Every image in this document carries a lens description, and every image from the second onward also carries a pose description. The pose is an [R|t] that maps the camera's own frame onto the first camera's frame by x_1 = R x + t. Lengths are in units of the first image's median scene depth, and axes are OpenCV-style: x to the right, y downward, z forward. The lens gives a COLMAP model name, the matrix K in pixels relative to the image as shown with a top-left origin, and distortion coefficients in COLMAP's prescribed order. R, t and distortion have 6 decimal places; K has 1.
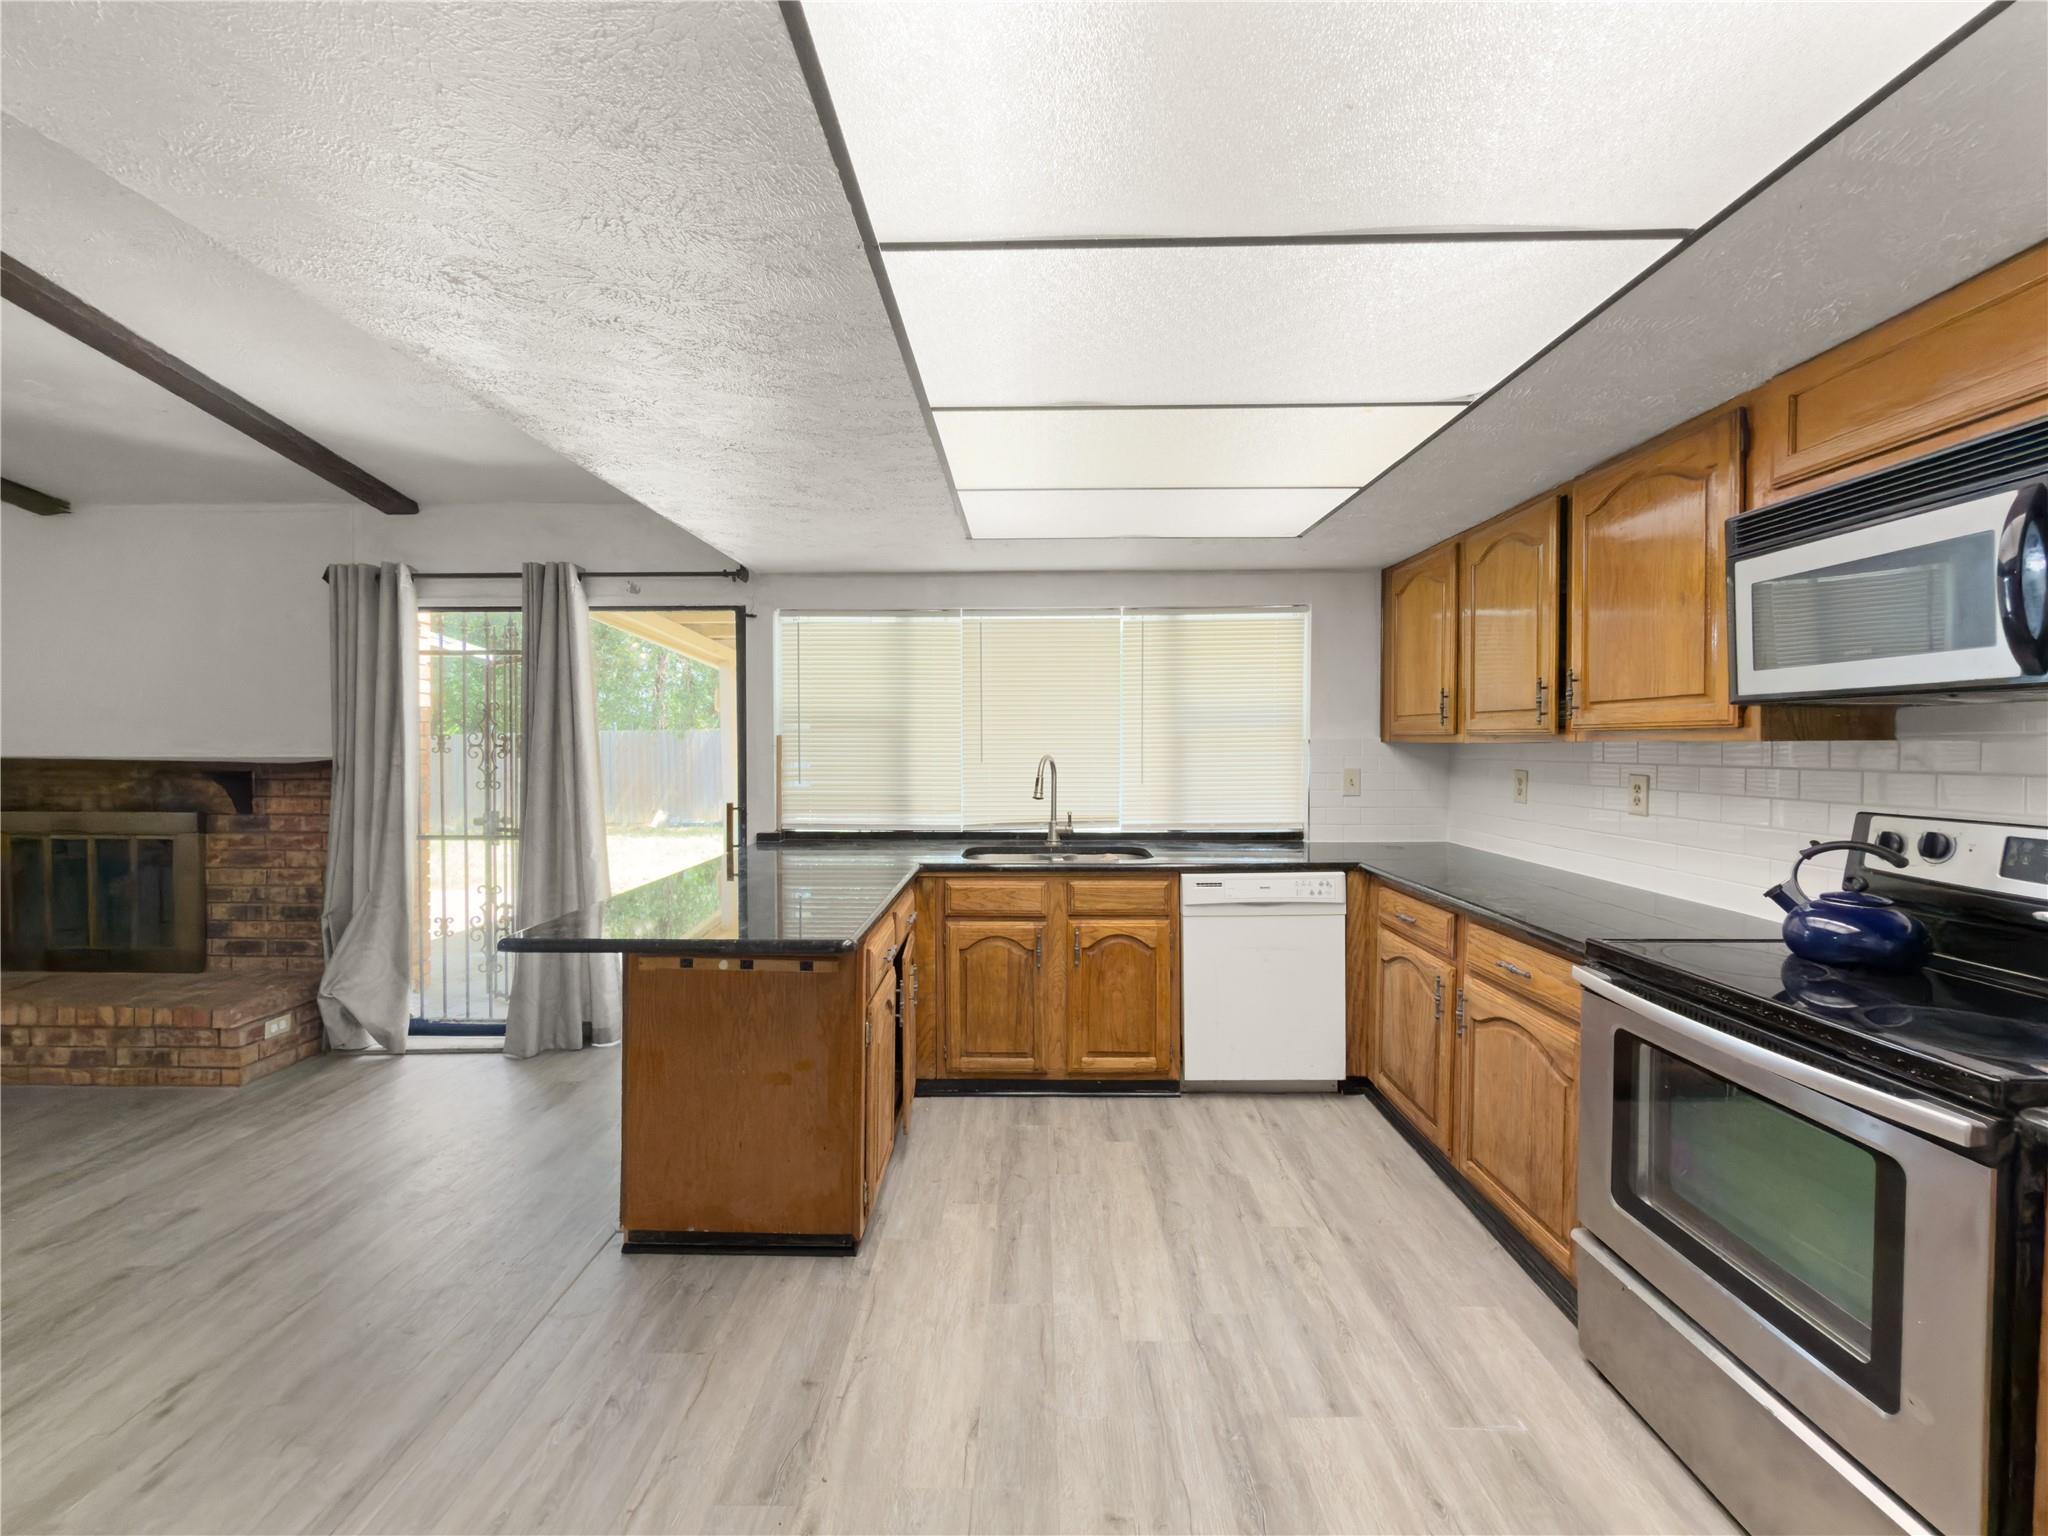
lens RADIAL K [[832.2, 0, 1044.5], [0, 832.2, 760.5], [0, 0, 1]] dist [-0.004457, 0.000487]
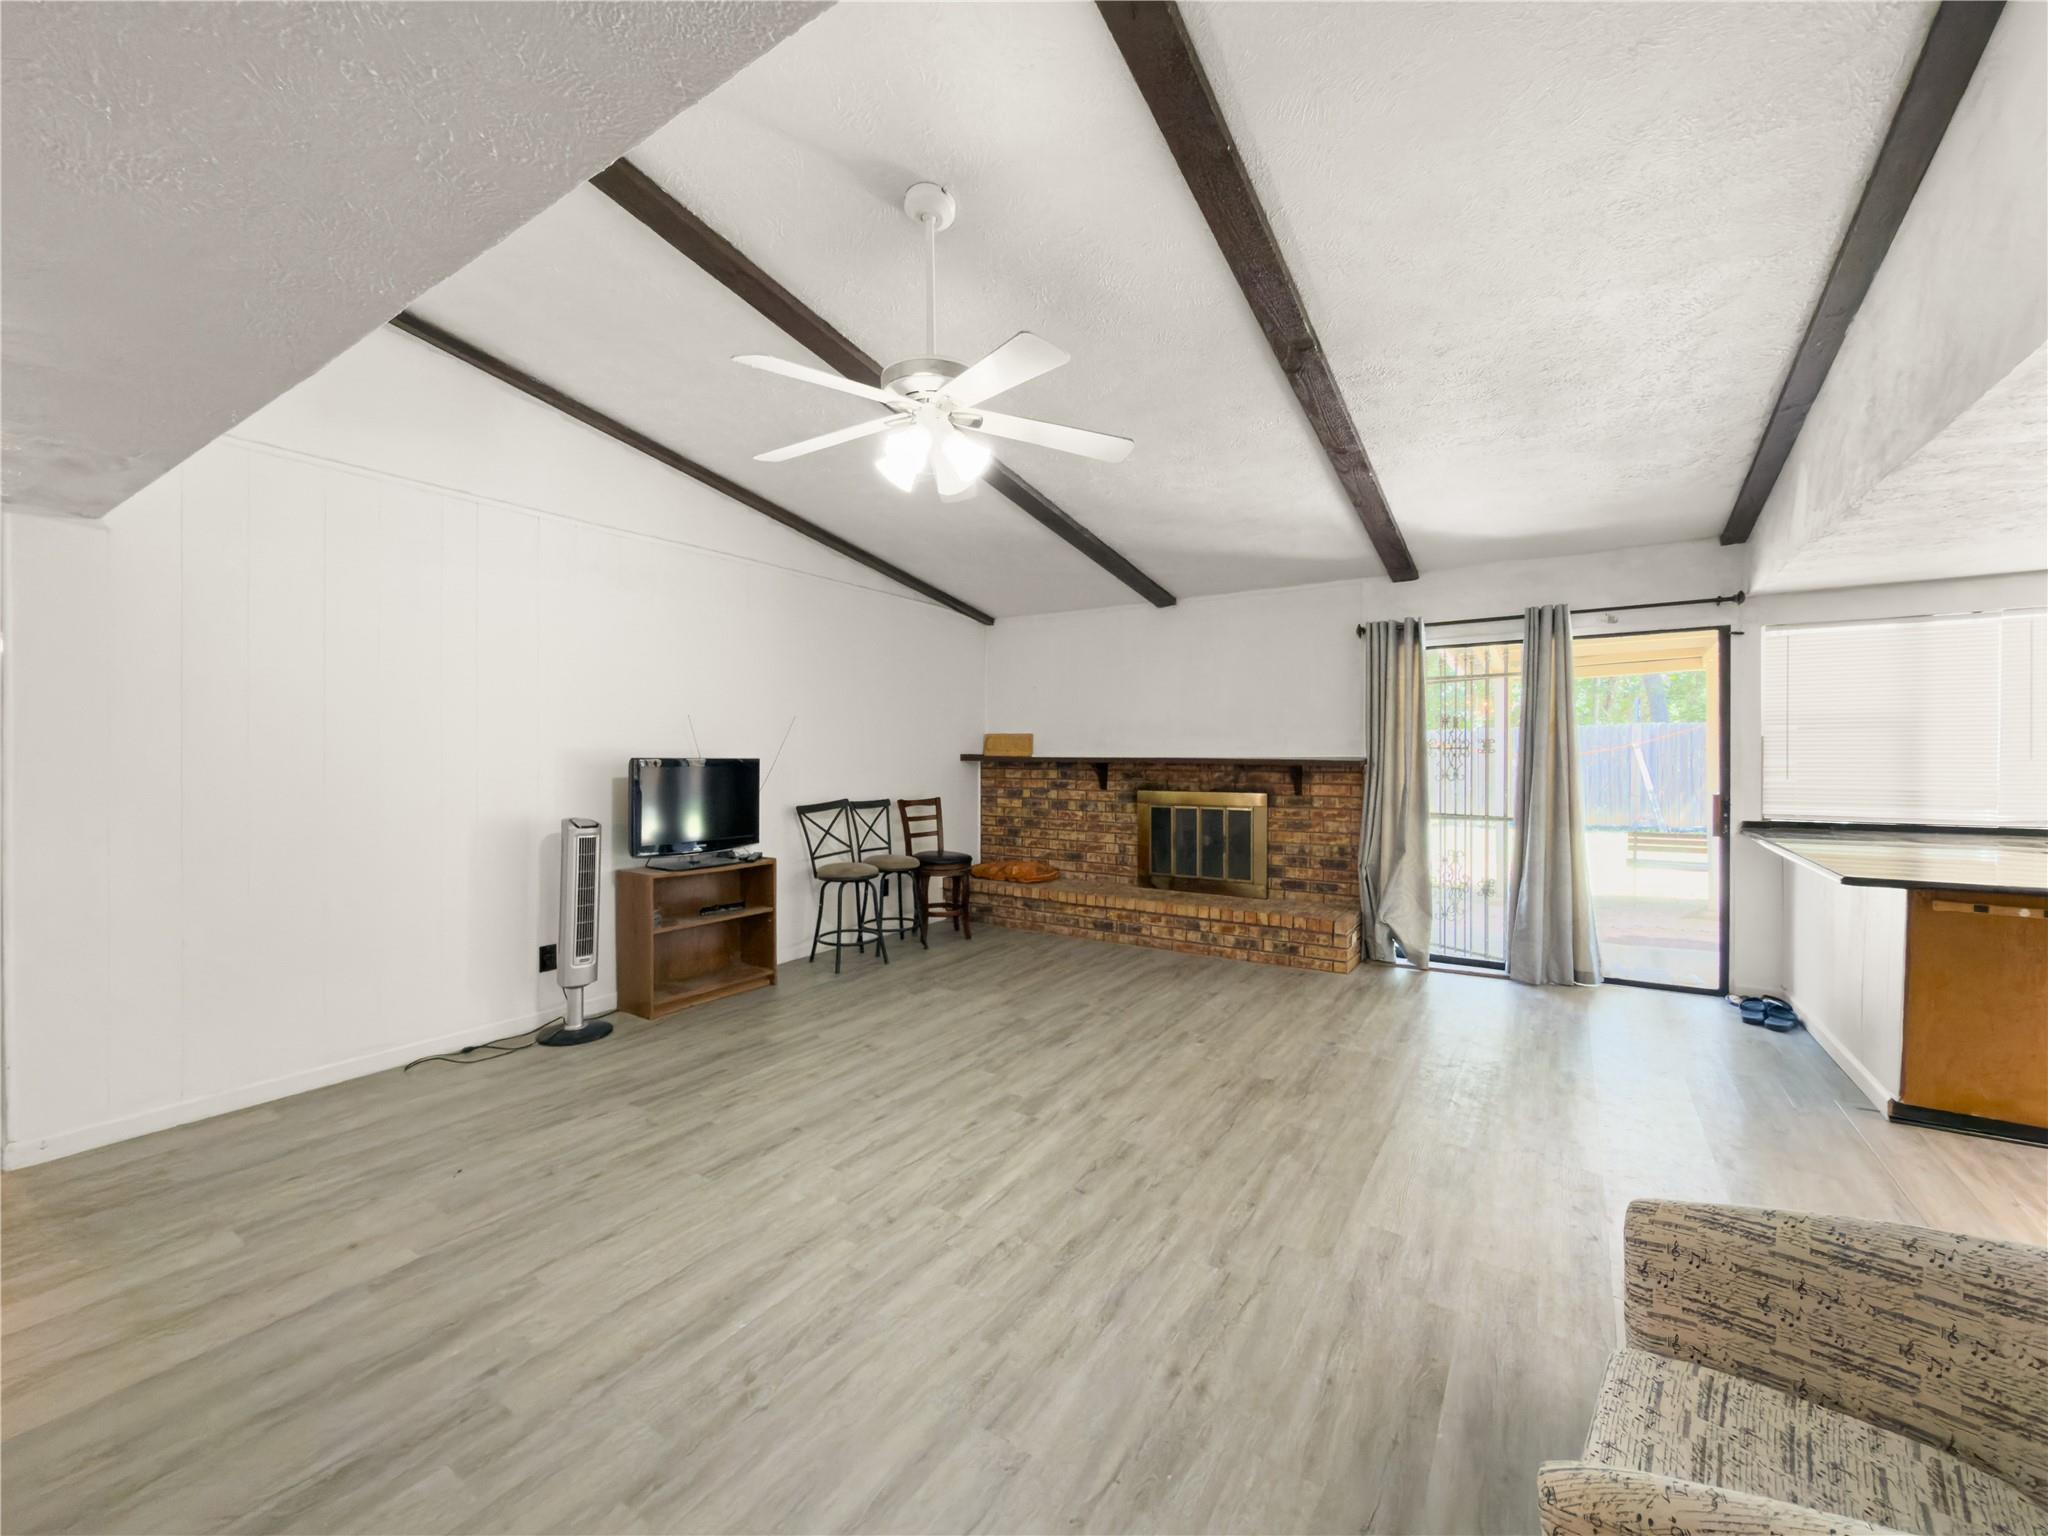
lens RADIAL K [[832.2, 0, 1042.7], [0, 832.2, 760.0], [0, 0, 1]] dist [-0.004457, 0.000487]
pose [[0.846847, -0.001901, -0.531833, -0.650080], [-0.003922, 0.999944, -0.009819, 0.021985], [0.531822, 0.010401, 0.846793, -0.582741]]
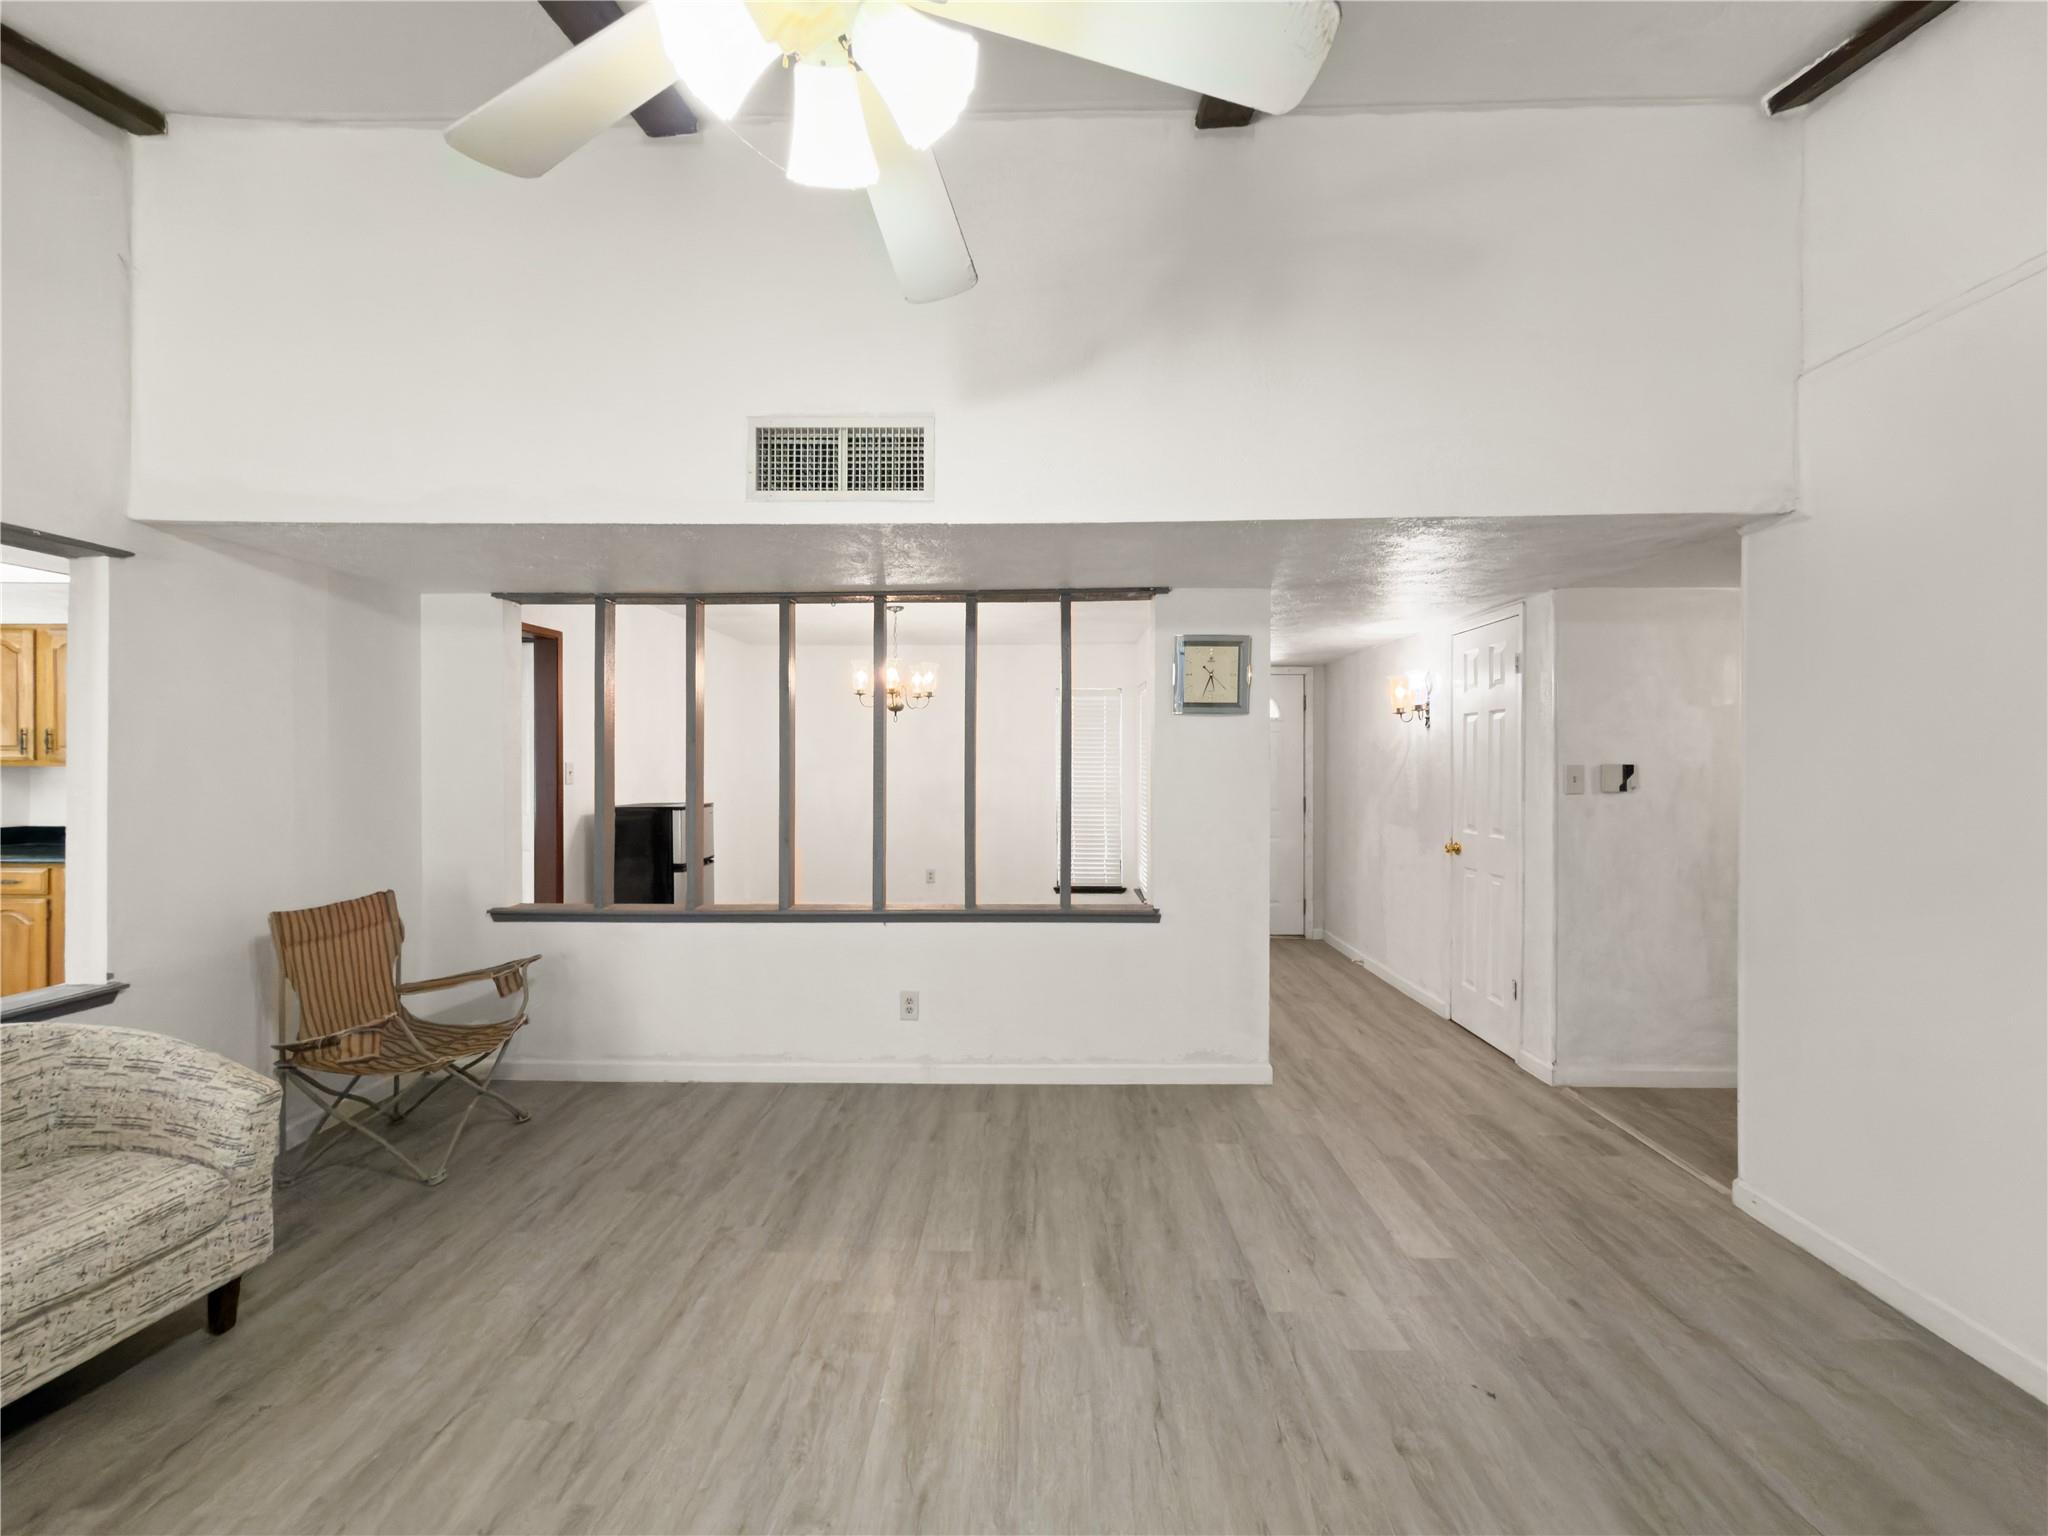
lens RADIAL K [[832.2, 0, 1033.7], [0, 832.2, 762.9], [0, 0, 1]] dist [-0.004457, 0.000487]
pose [[-0.999823, -0.003229, 0.018552, -1.261331], [-0.002992, 0.999914, 0.012784, -0.015666], [-0.018592, 0.012726, -0.999746, 0.365204]]
